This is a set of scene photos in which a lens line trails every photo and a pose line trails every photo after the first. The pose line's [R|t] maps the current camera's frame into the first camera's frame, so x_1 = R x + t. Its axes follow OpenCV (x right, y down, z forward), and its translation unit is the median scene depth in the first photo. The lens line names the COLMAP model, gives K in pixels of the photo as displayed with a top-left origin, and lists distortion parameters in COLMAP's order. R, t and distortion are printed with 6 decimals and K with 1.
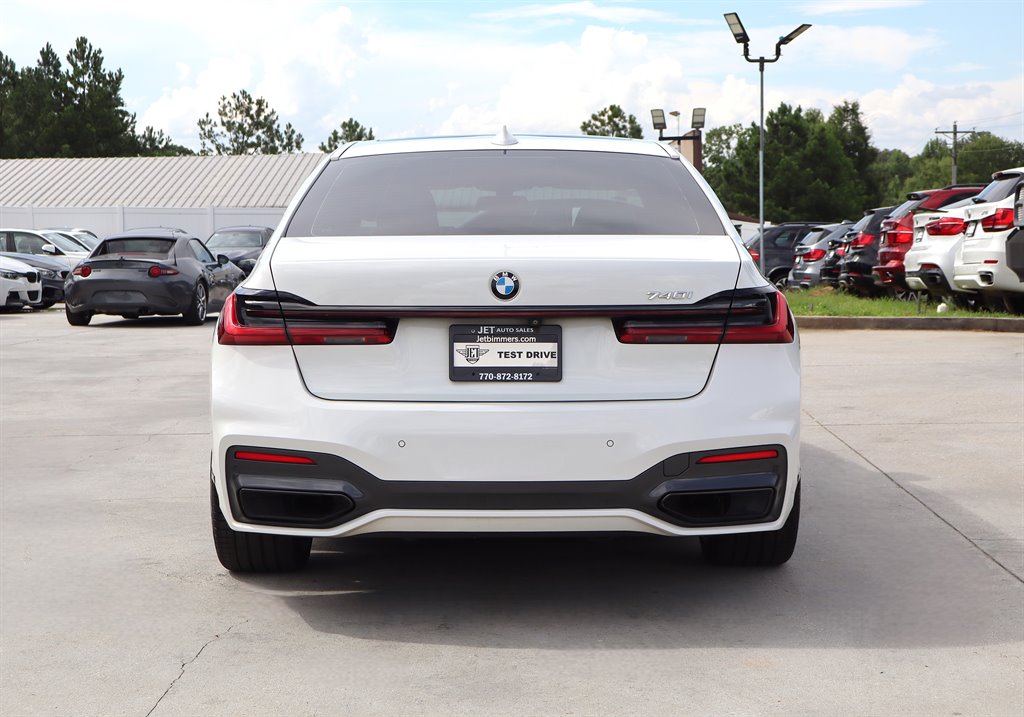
lens RADIAL K [[1850.9, 0, 512.0], [0, 1850.9, 358.5], [0, 0, 1]] dist [0.013493, 0.075993]
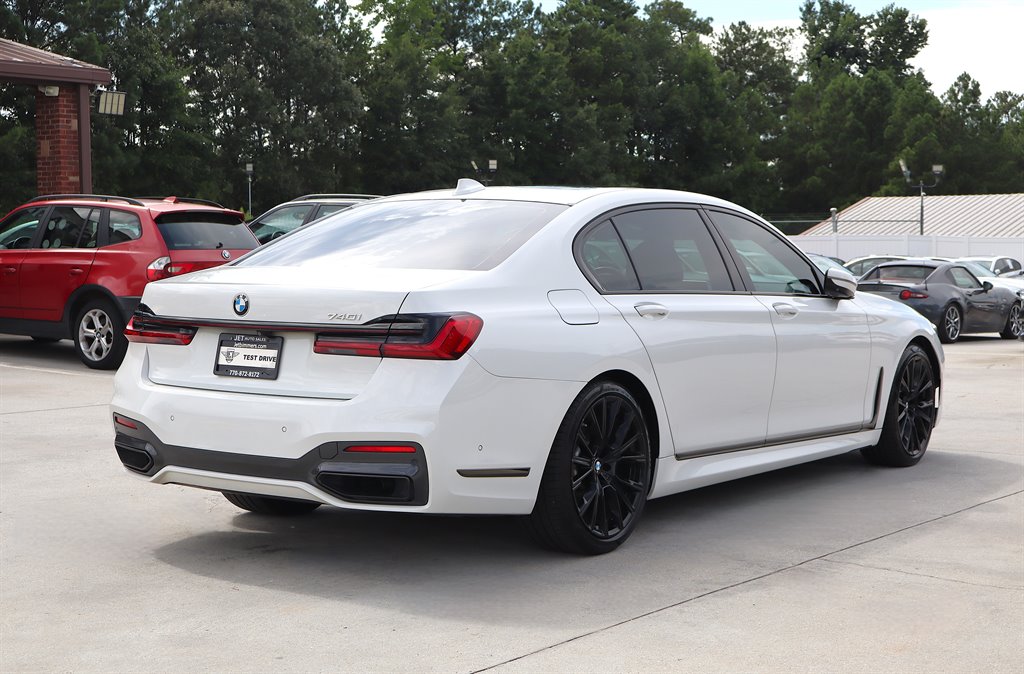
lens RADIAL K [[1628.4, 0, 512.0], [0, 1628.4, 337.0], [0, 0, 1]] dist [-0.005977, -0.020339]
pose [[0.815248, 0.042812, -0.577528, 0.821563], [-0.053828, 0.998548, -0.001962, -0.024388], [0.576606, 0.032686, 0.816369, 0.157602]]
